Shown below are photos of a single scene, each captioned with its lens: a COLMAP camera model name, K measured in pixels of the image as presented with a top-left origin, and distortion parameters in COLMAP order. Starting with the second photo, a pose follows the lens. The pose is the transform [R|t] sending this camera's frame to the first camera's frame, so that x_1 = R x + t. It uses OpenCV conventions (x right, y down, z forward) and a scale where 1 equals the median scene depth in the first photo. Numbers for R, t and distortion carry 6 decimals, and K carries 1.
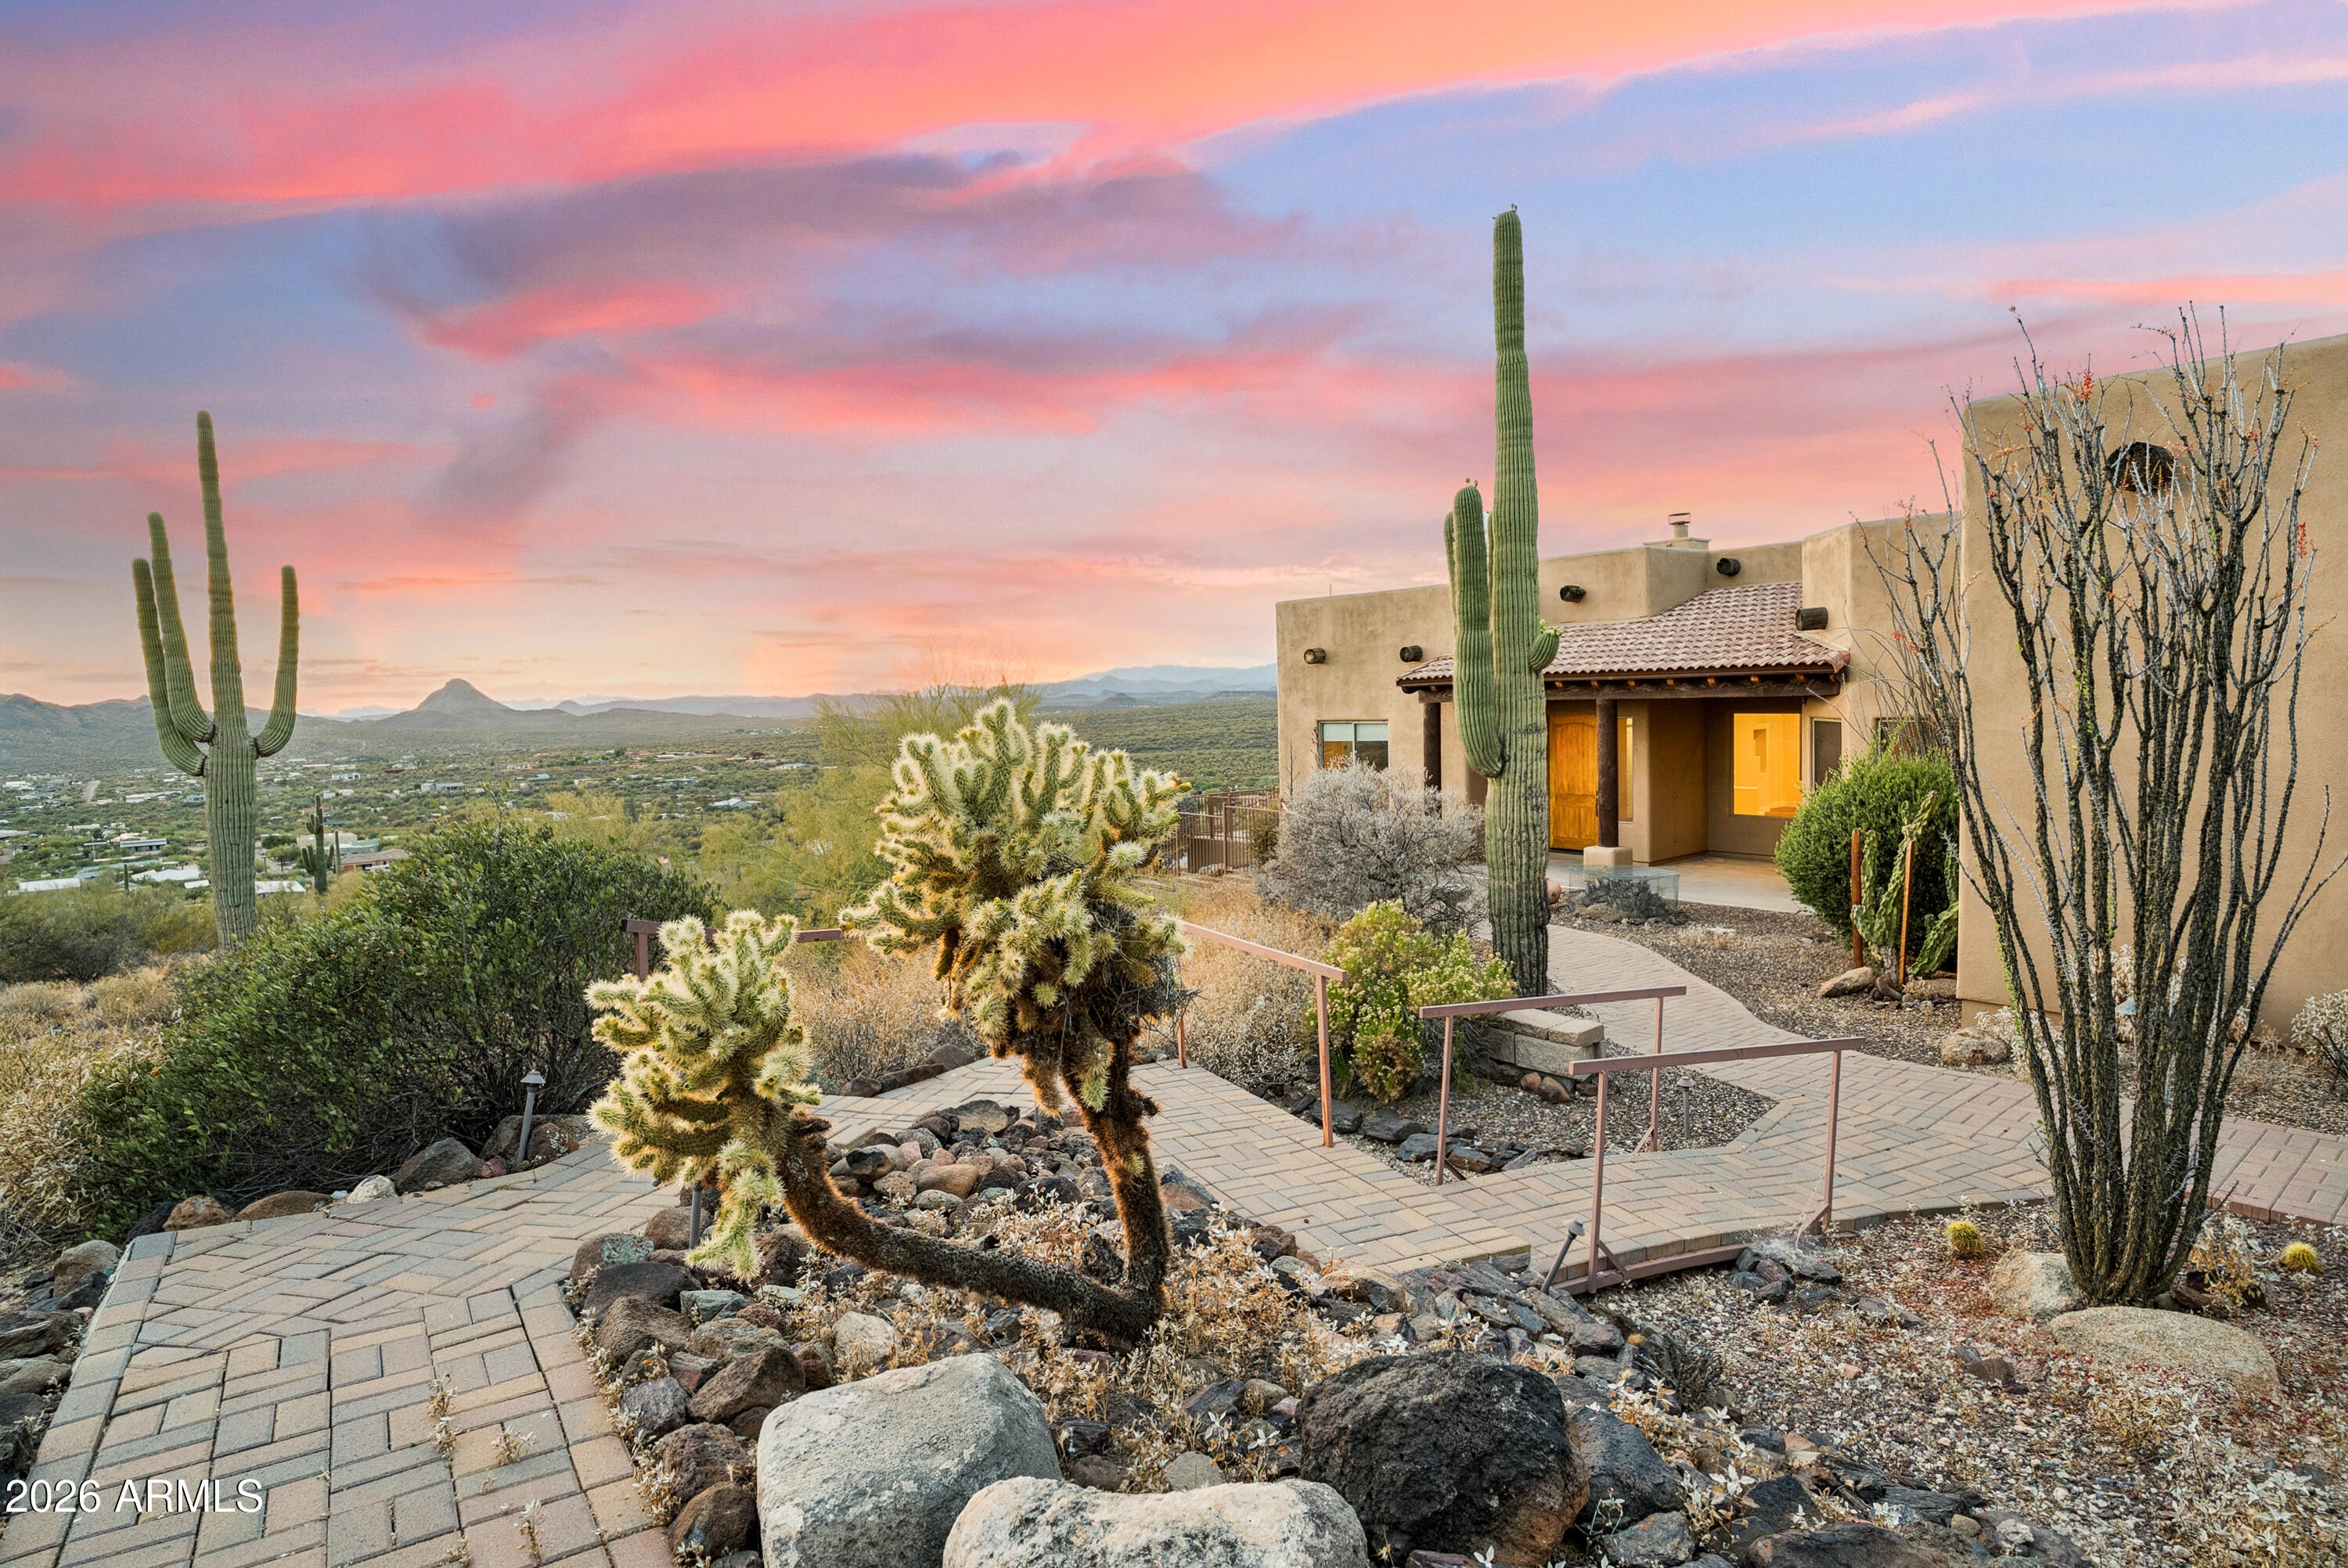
lens RADIAL K [[1294.7, 0, 1157.6], [0, 1294.7, 781.5], [0, 0, 1]] dist [-0.017341, -0.001131]
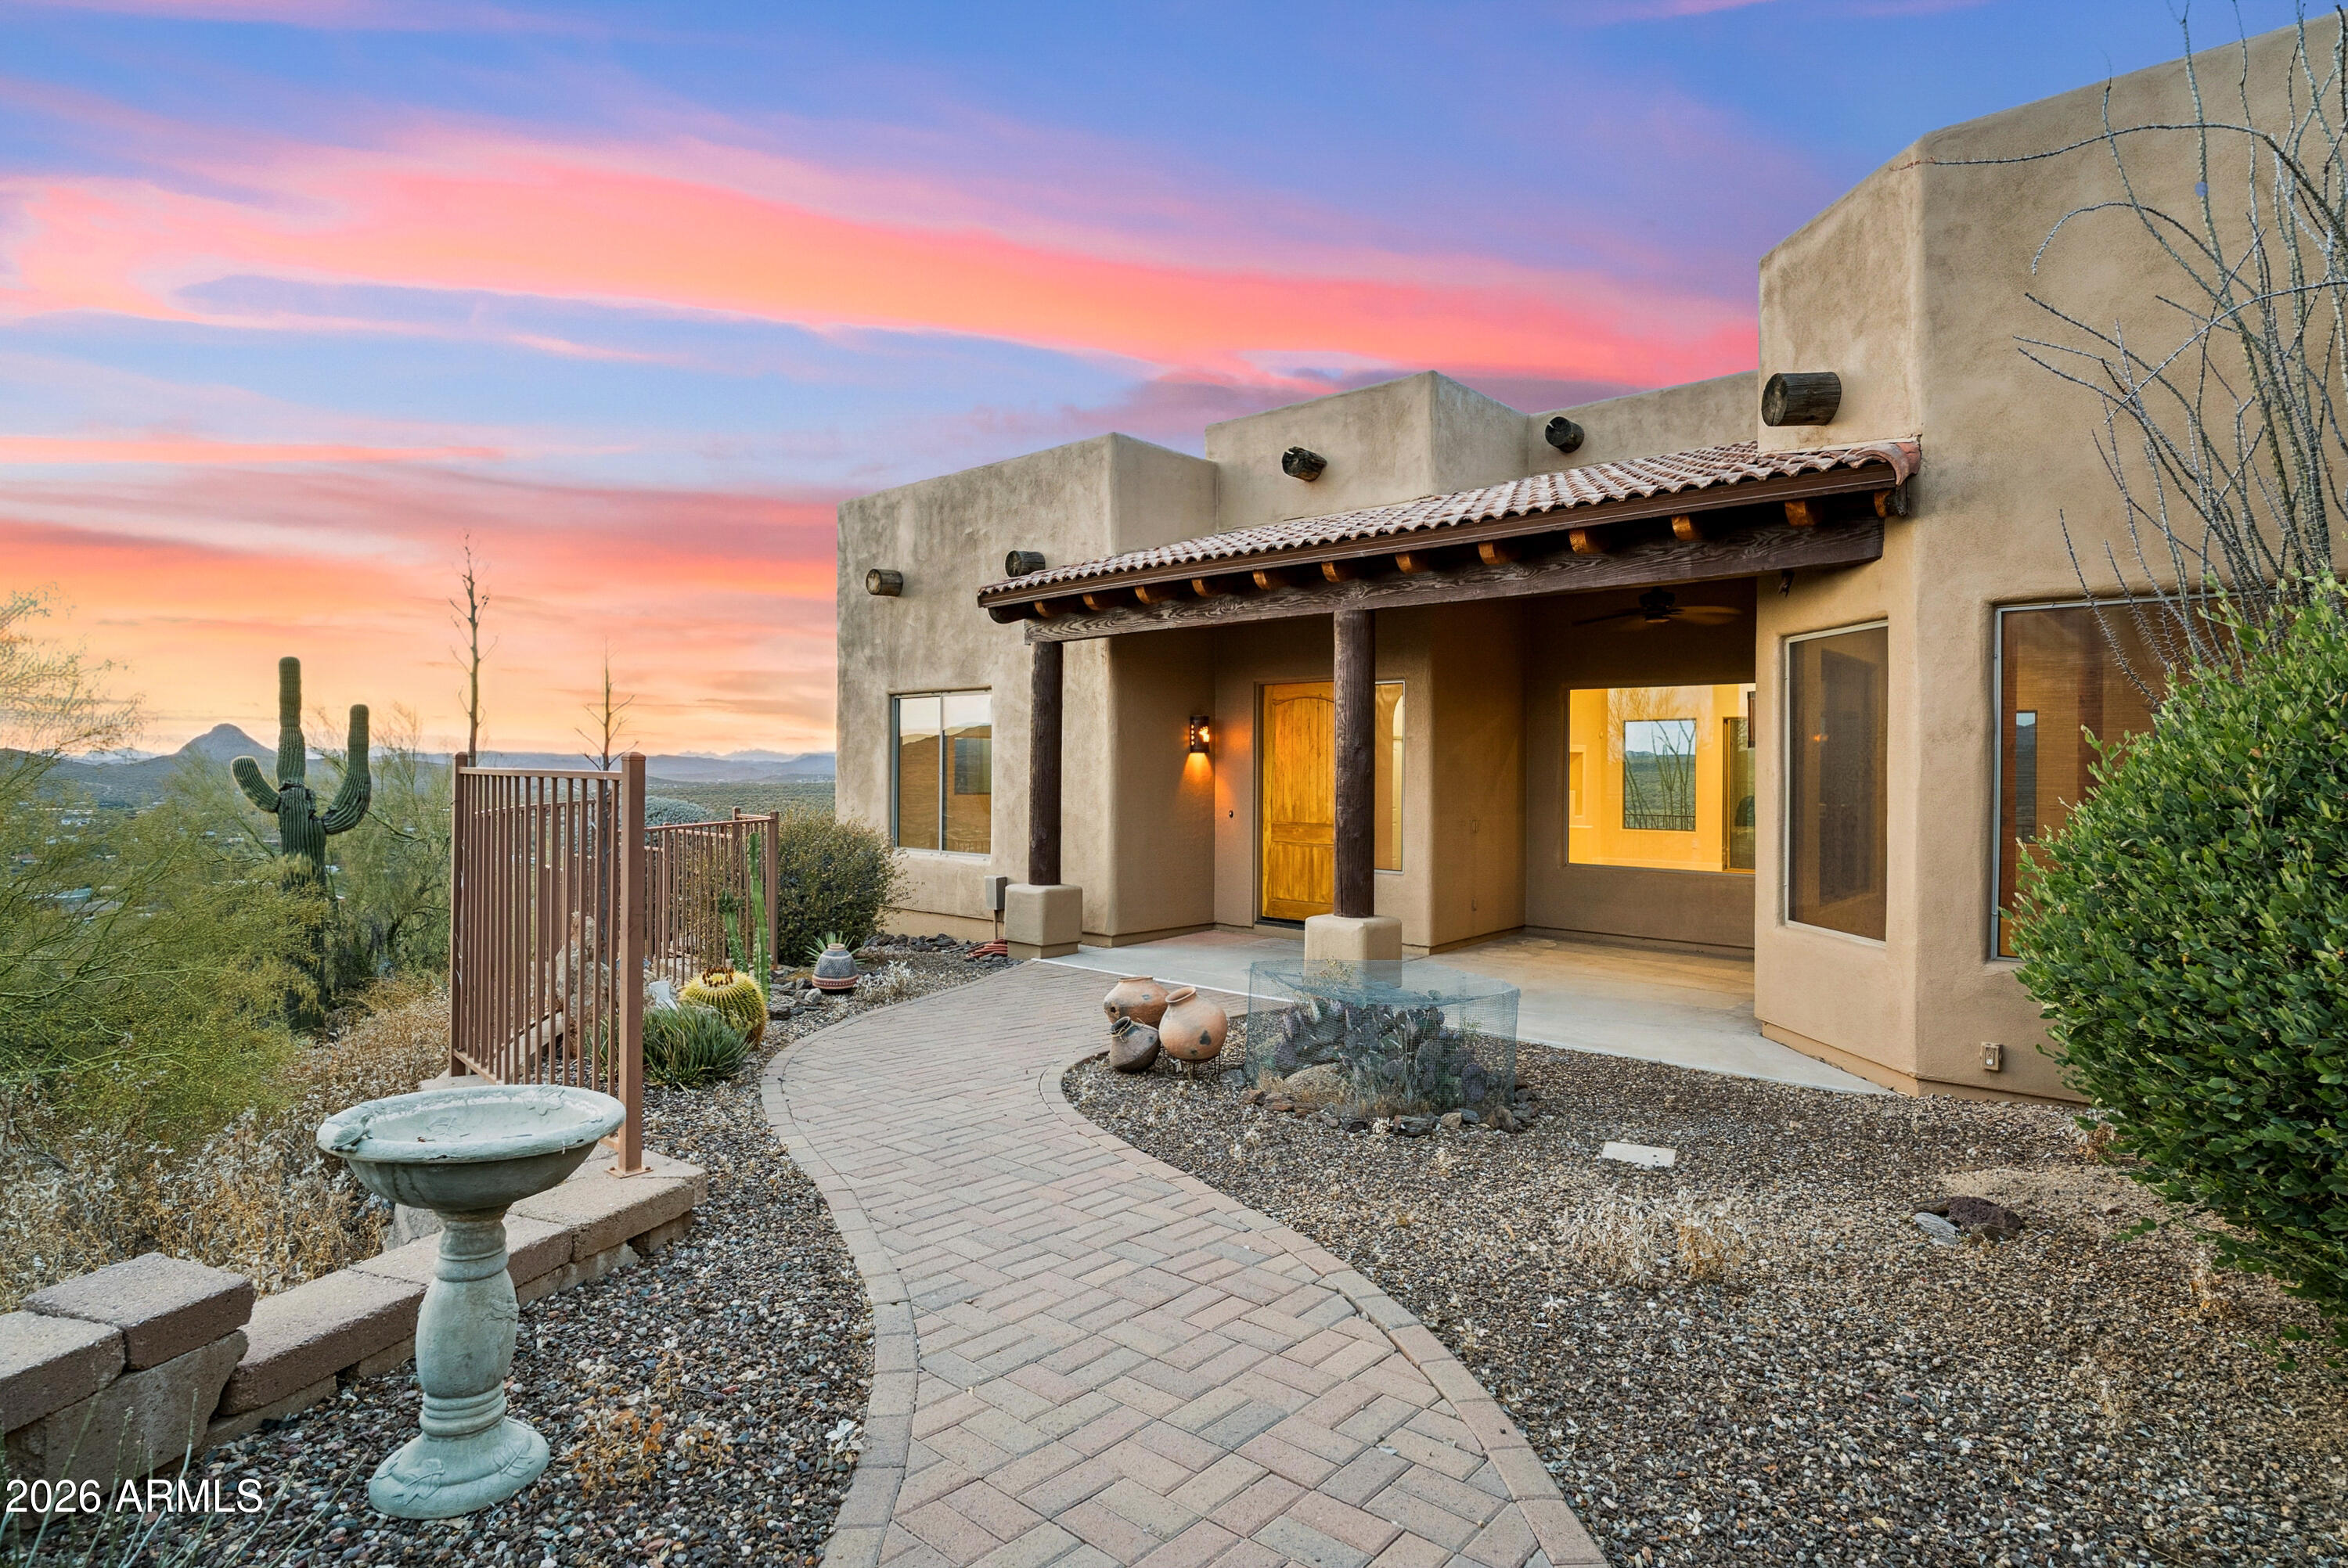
lens RADIAL K [[1233.3, 0, 1156.5], [0, 1233.3, 780.8], [0, 0, 1]] dist [-0.008102, -0.000416]
pose [[0.987062, 0.032418, 0.157026, 0.188415], [-0.023425, 0.997996, -0.058782, 0.026979], [-0.158617, 0.054343, 0.985844, 0.516881]]
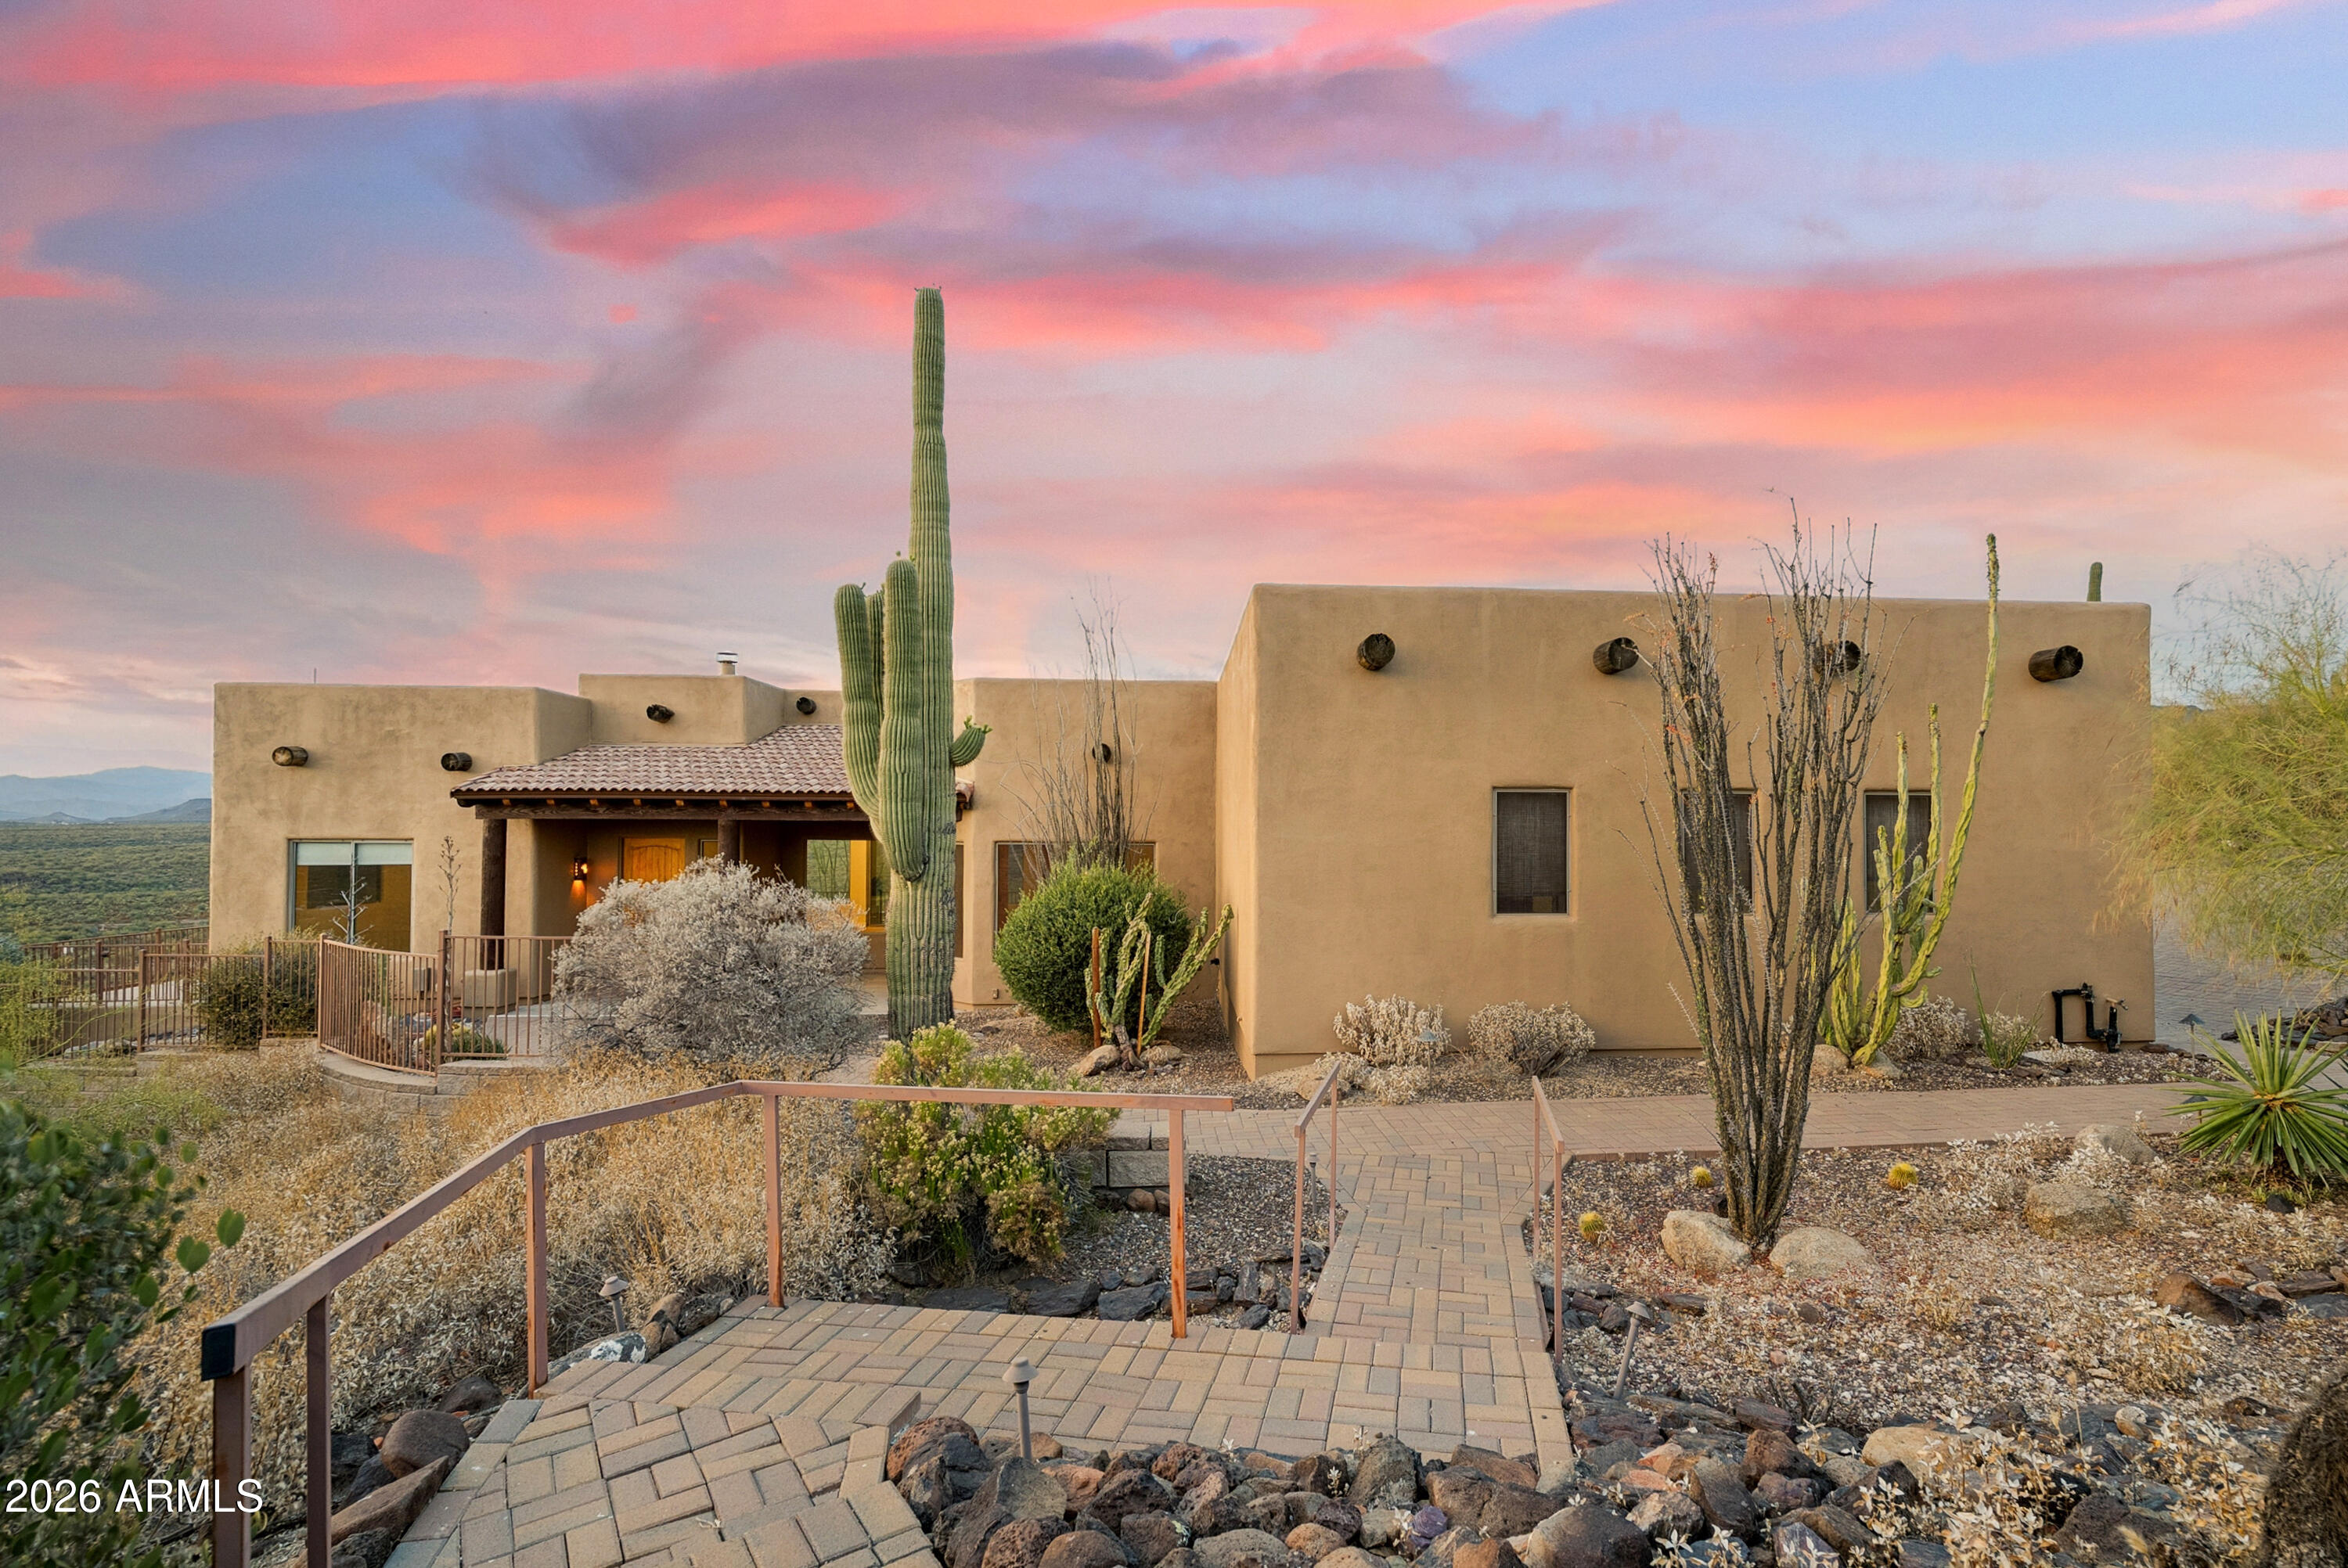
lens RADIAL K [[1096.1, 0, 1266.1], [0, 1096.1, 814.5], [0, 0, 1]] dist [-0.004292, -0.000084]
pose [[0.557124, 0.042501, 0.829341, -0.114554], [0.032949, 0.996772, -0.073215, 0.007312], [-0.829775, 0.068116, 0.553925, 0.173349]]
